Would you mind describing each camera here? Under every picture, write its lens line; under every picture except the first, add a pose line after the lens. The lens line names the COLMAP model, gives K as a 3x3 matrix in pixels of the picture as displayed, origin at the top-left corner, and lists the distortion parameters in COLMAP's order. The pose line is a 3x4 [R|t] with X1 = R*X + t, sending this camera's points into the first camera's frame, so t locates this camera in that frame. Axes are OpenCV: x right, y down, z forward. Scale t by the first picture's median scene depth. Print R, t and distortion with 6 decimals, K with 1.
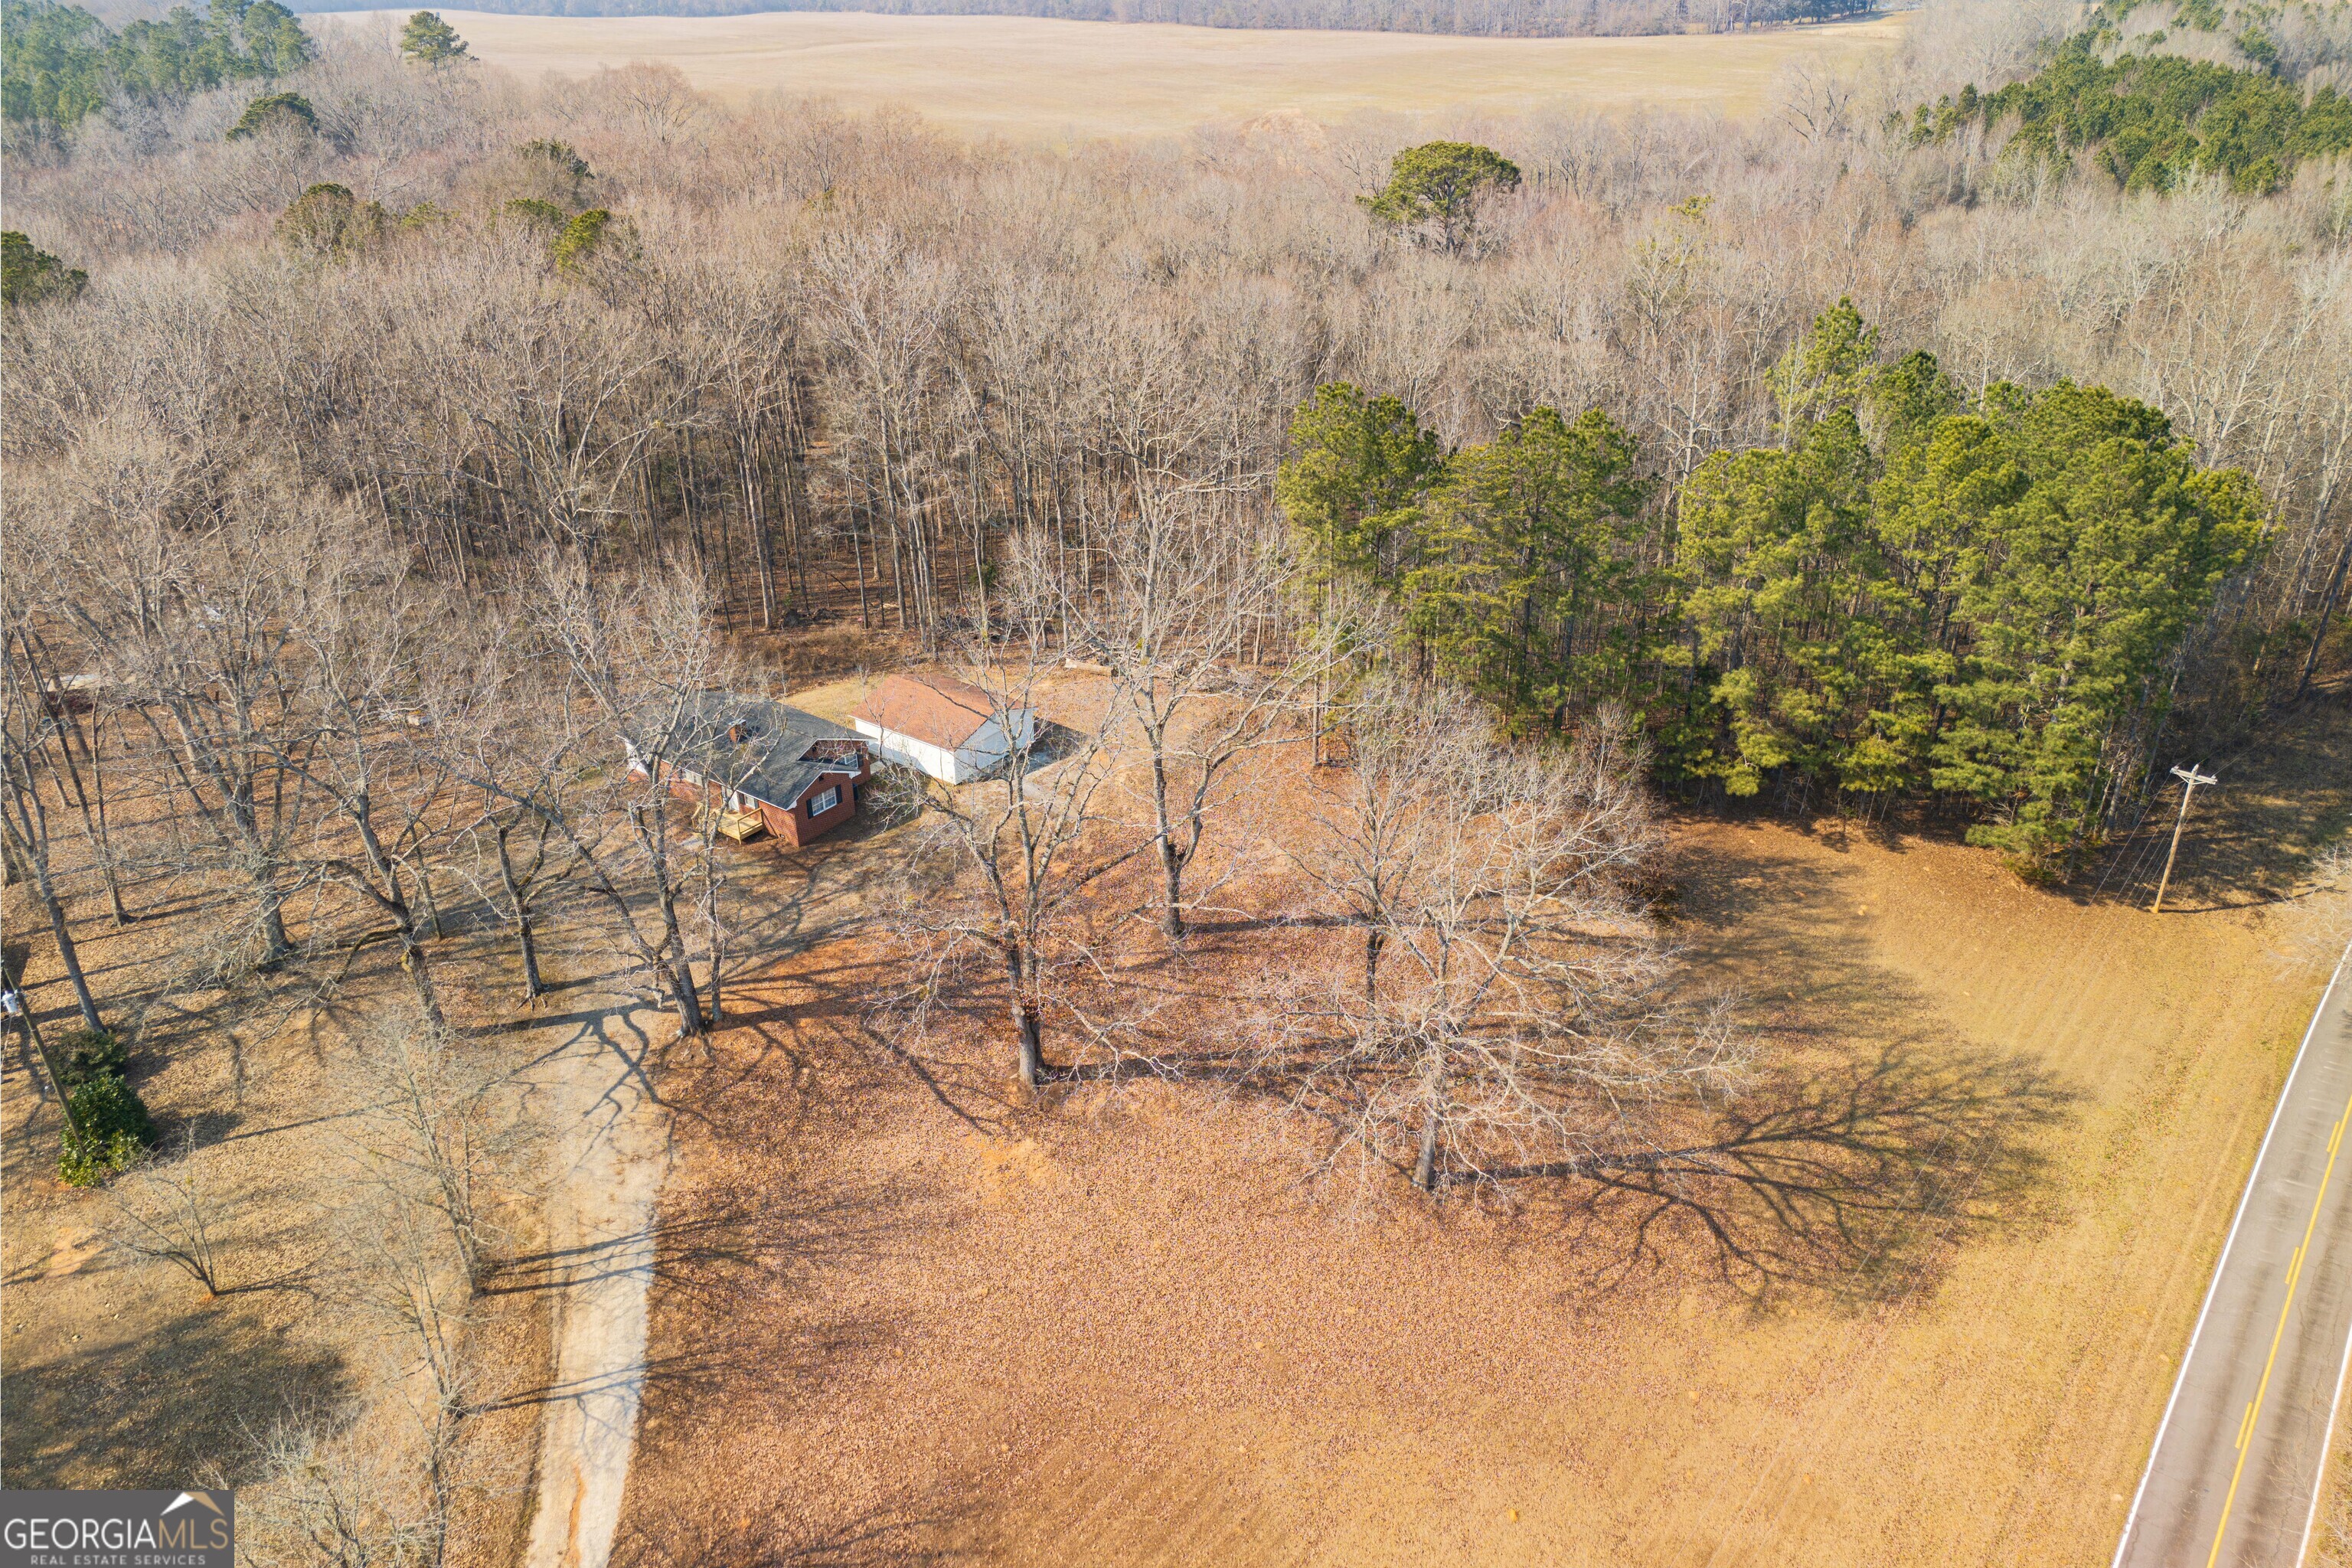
lens RADIAL K [[1637.5, 0, 1177.8], [0, 1637.5, 701.7], [0, 0, 1]] dist [0.043386, -0.027818]
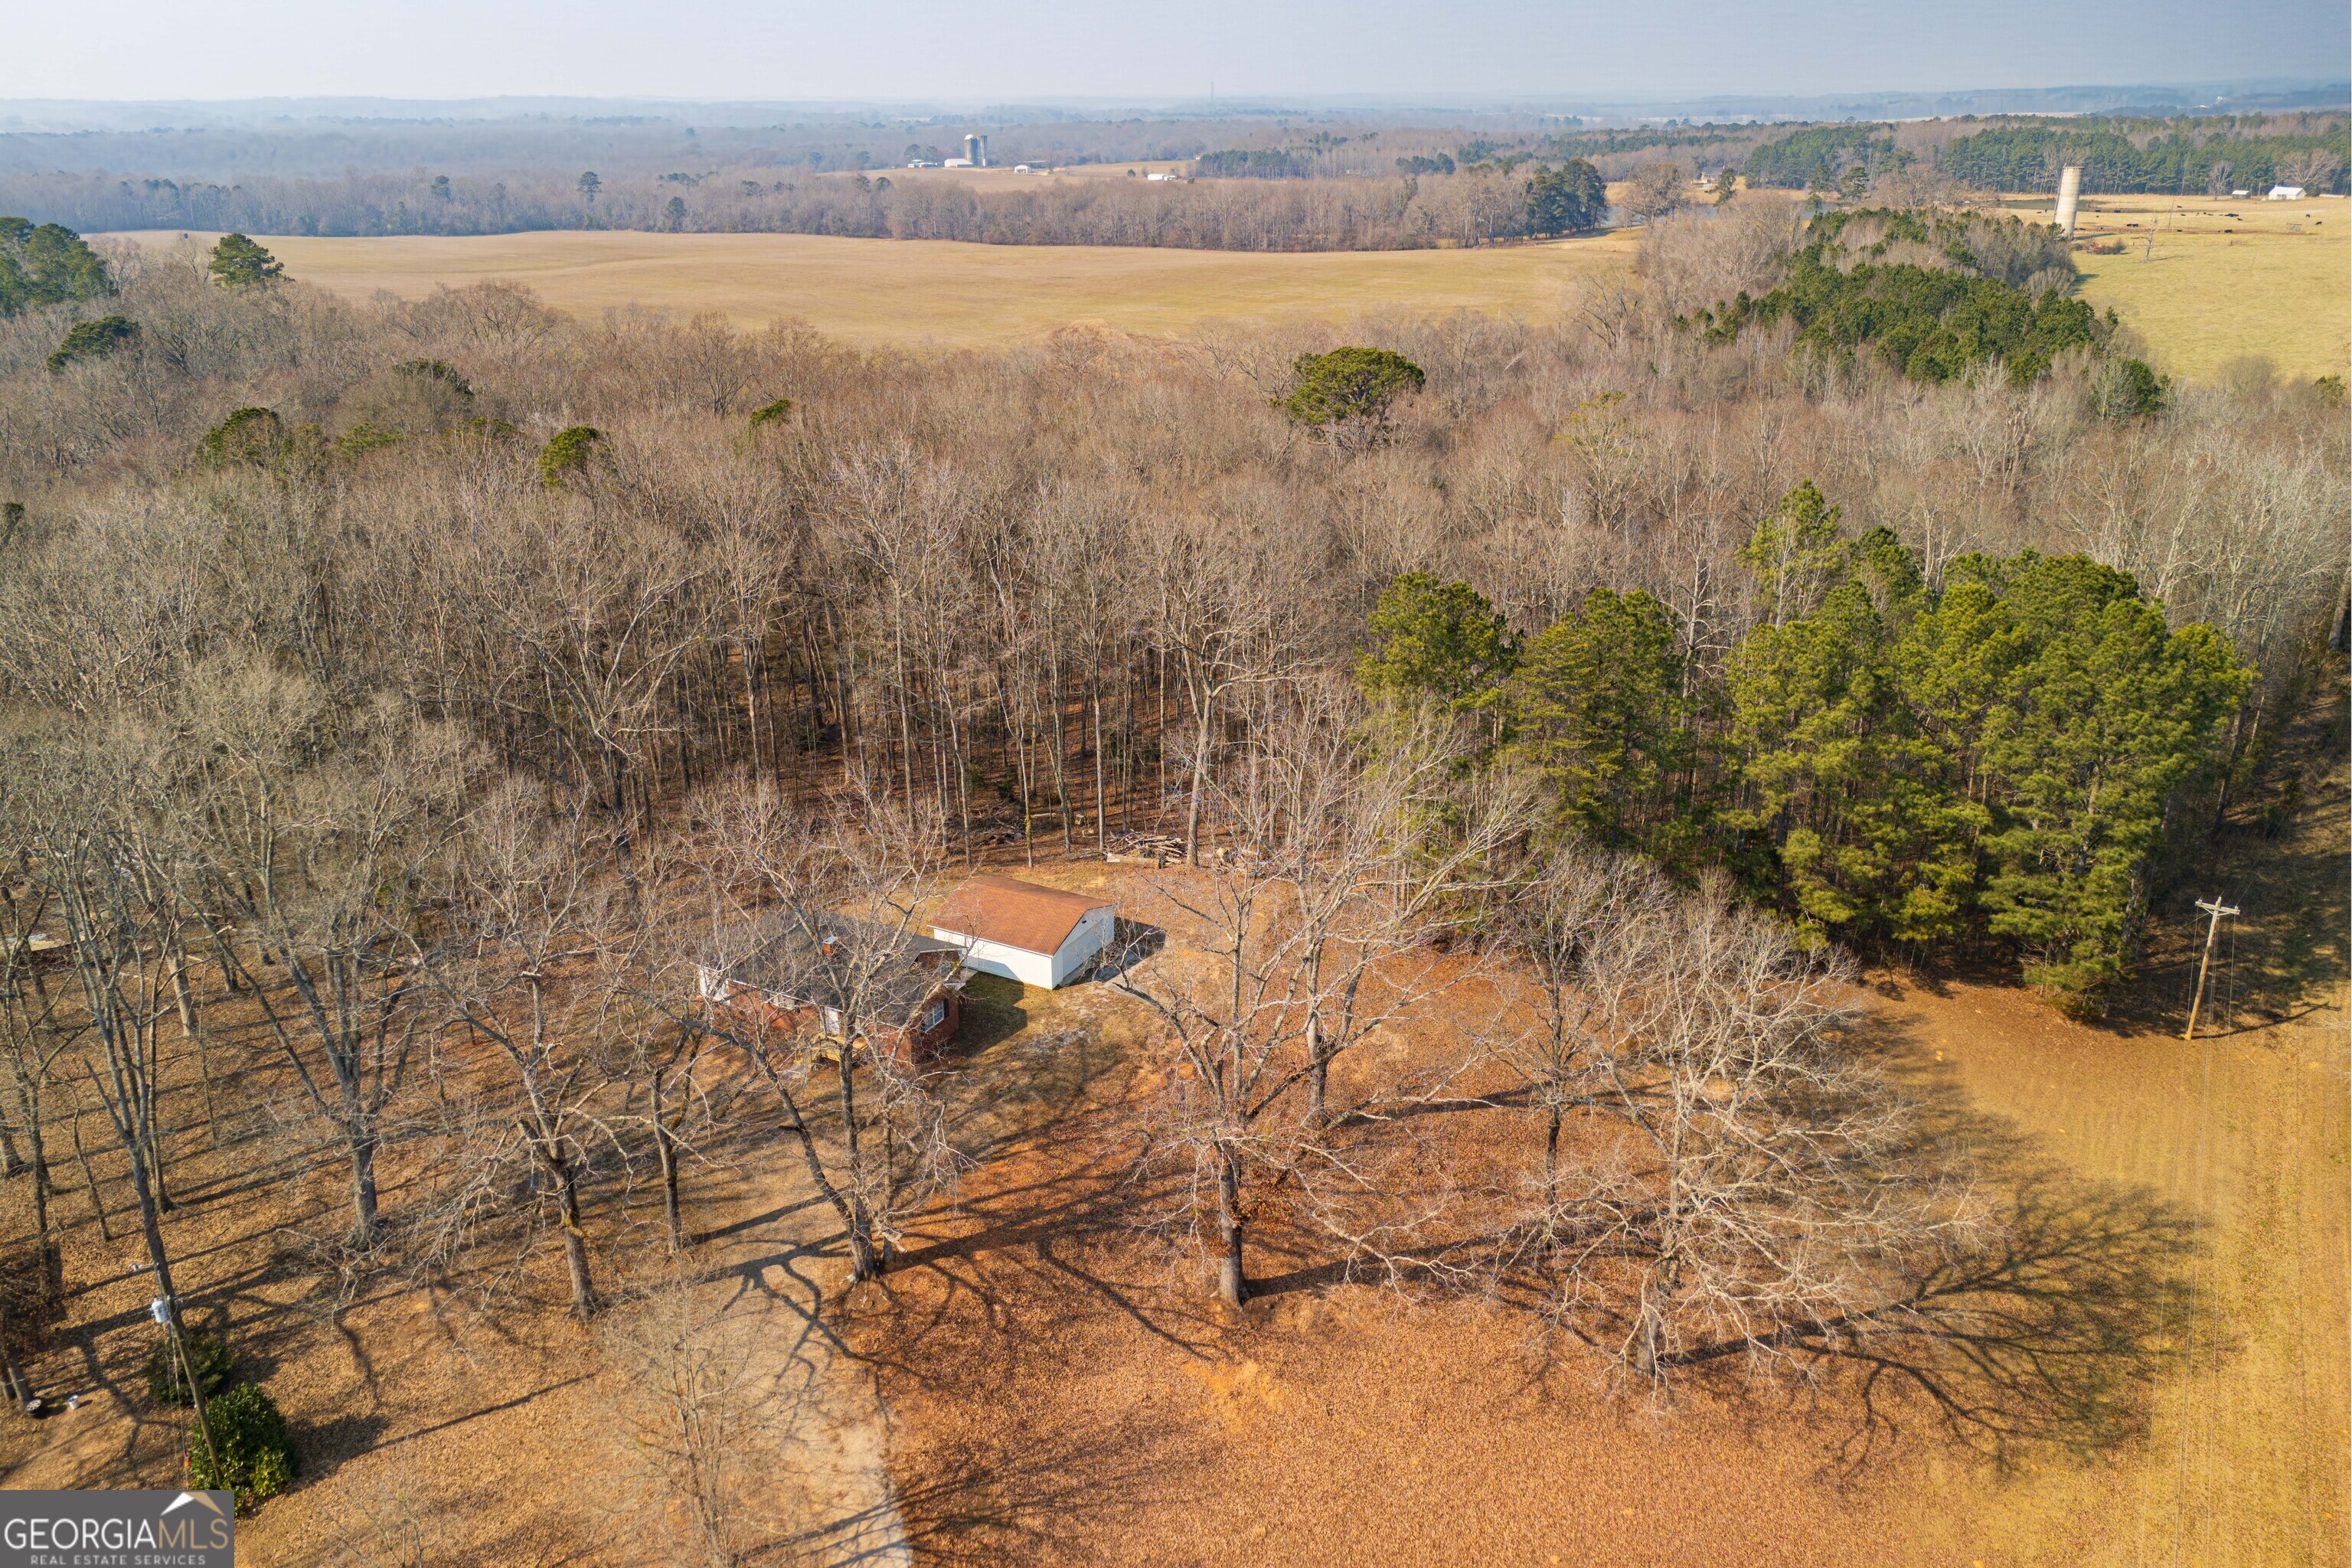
lens RADIAL K [[1637.5, 0, 1191.1], [0, 1637.5, 682.8], [0, 0, 1]] dist [0.043386, -0.027818]
pose [[0.990321, -0.042104, 0.132257, -0.192934], [0.058505, 0.990720, -0.122683, -0.007051], [-0.125864, 0.129233, 0.983594, 0.008583]]
